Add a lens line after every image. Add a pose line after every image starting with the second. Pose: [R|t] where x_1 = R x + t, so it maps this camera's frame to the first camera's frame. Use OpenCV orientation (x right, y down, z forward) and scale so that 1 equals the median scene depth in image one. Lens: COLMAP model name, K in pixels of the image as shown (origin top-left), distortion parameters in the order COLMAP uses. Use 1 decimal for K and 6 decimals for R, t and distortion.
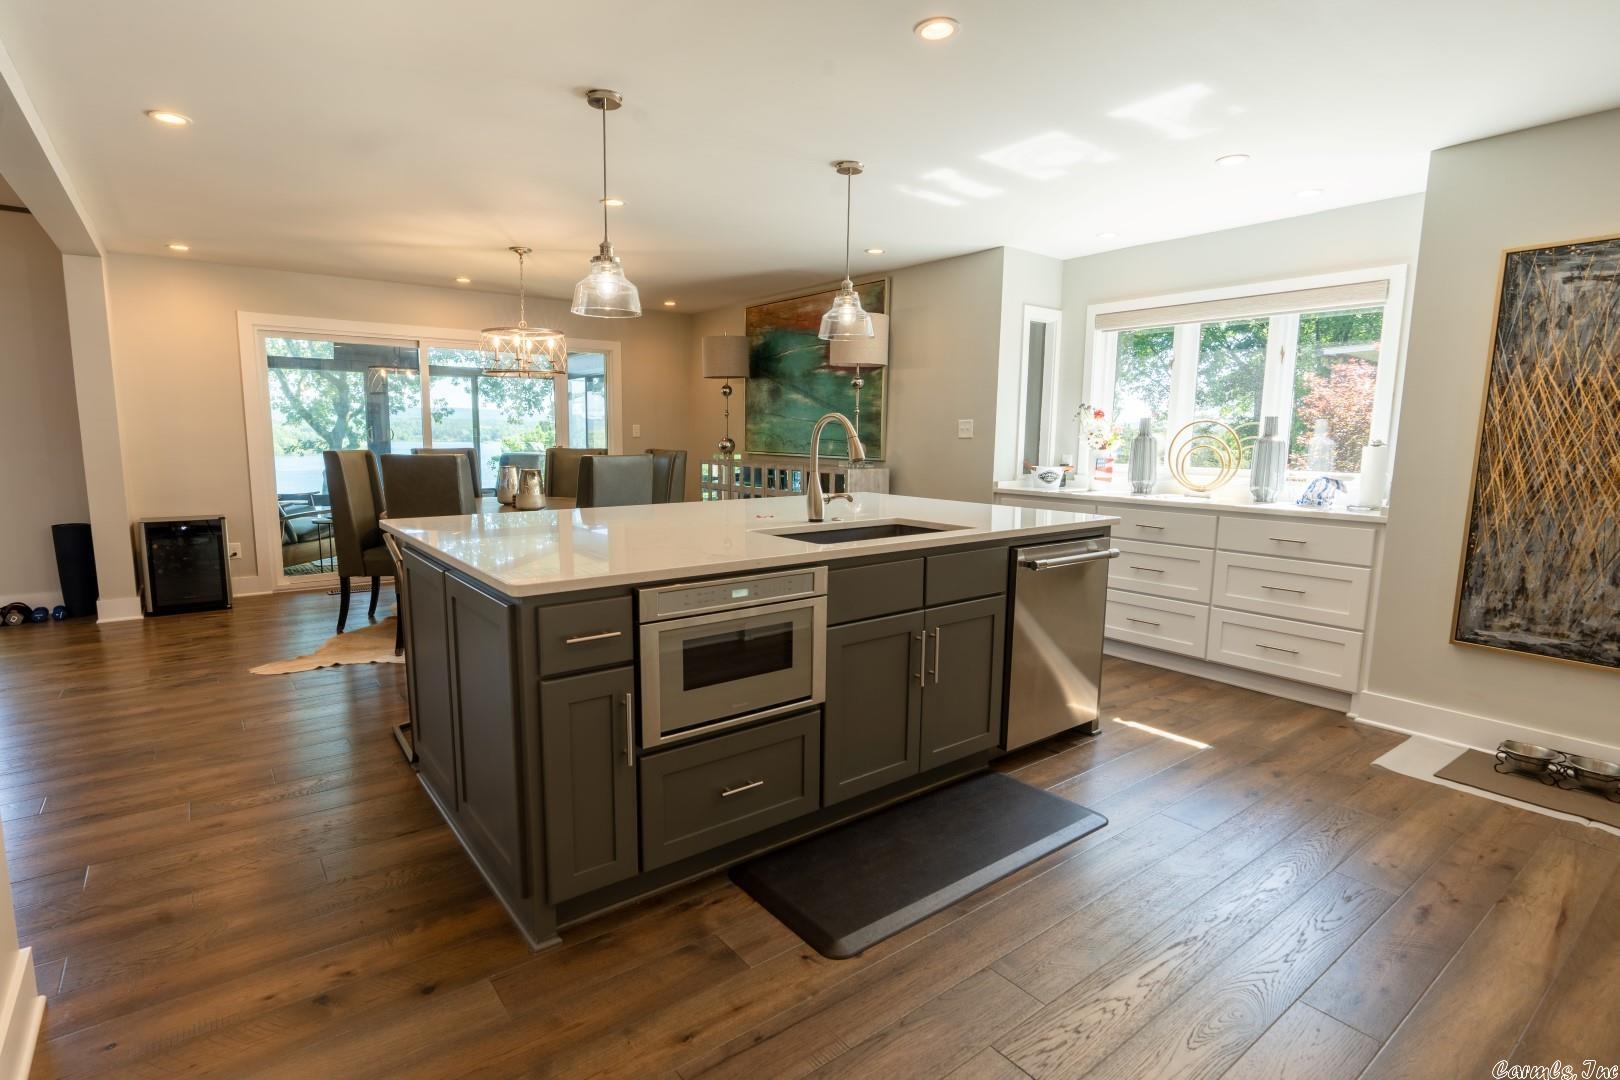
lens RADIAL K [[786.2, 0, 783.4], [0, 786.2, 543.1], [0, 0, 1]] dist [0.001406, 0.000450]
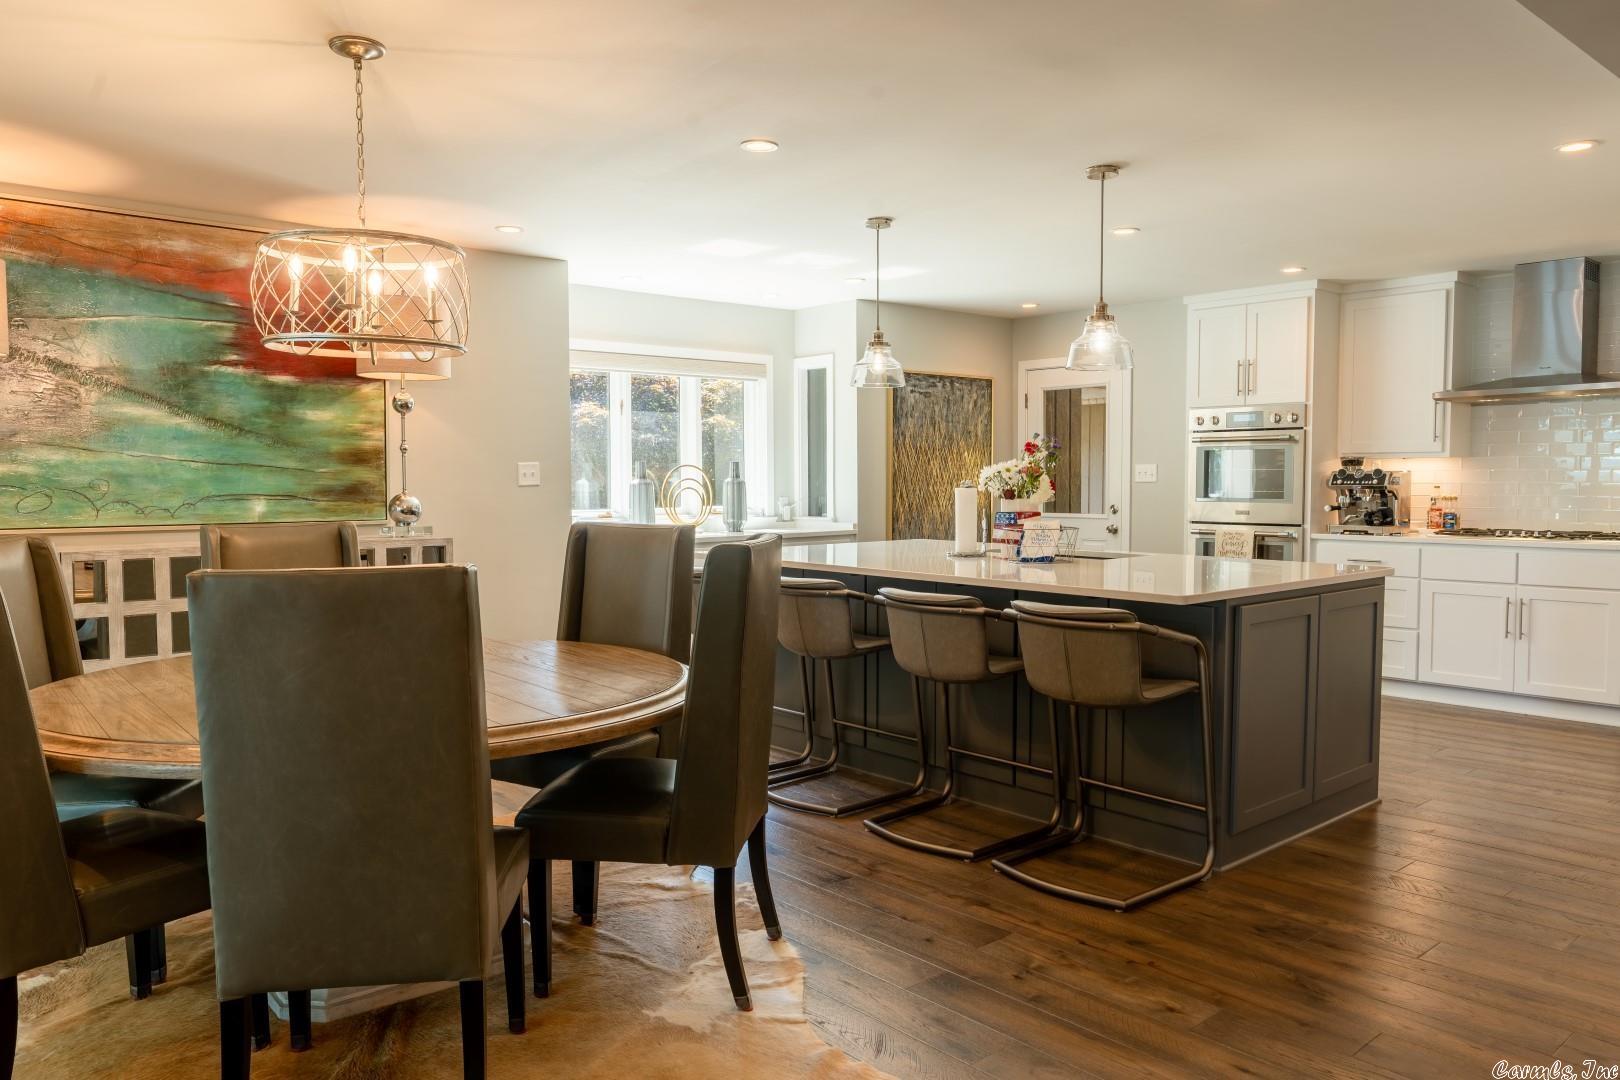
lens RADIAL K [[1137.4, 0, 810.0], [0, 1137.4, 540.0], [0, 0, 1]] dist [-0.000462, -0.000005]
pose [[-0.073751, -0.062453, 0.995319, -0.953260], [0.146564, 0.986522, 0.072761, -0.126294], [-0.986448, 0.151244, -0.063604, 0.836774]]
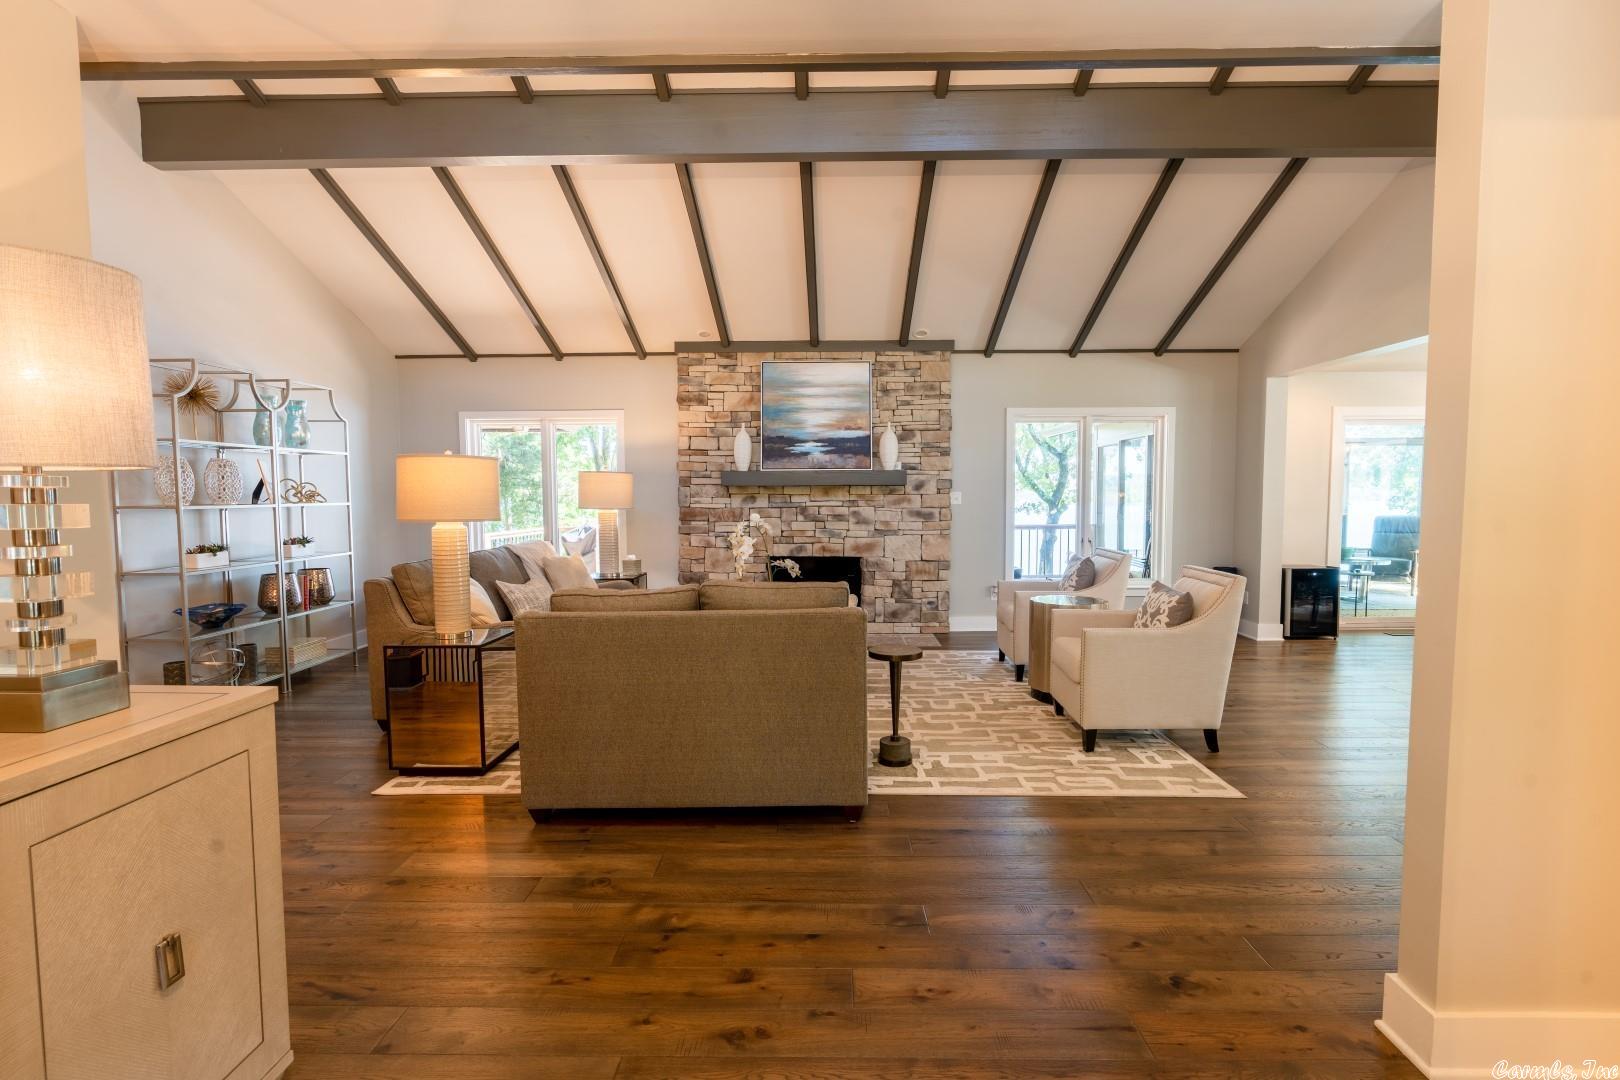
lens RADIAL K [[724.4, 0, 812.1], [0, 724.4, 536.9], [0, 0, 1]] dist [-0.011820, 0.001198]
pose [[0.792543, 0.021950, -0.609422, -0.736692], [-0.070392, 0.995965, -0.055672, 0.047049], [0.605740, 0.087021, 0.790889, -0.482886]]
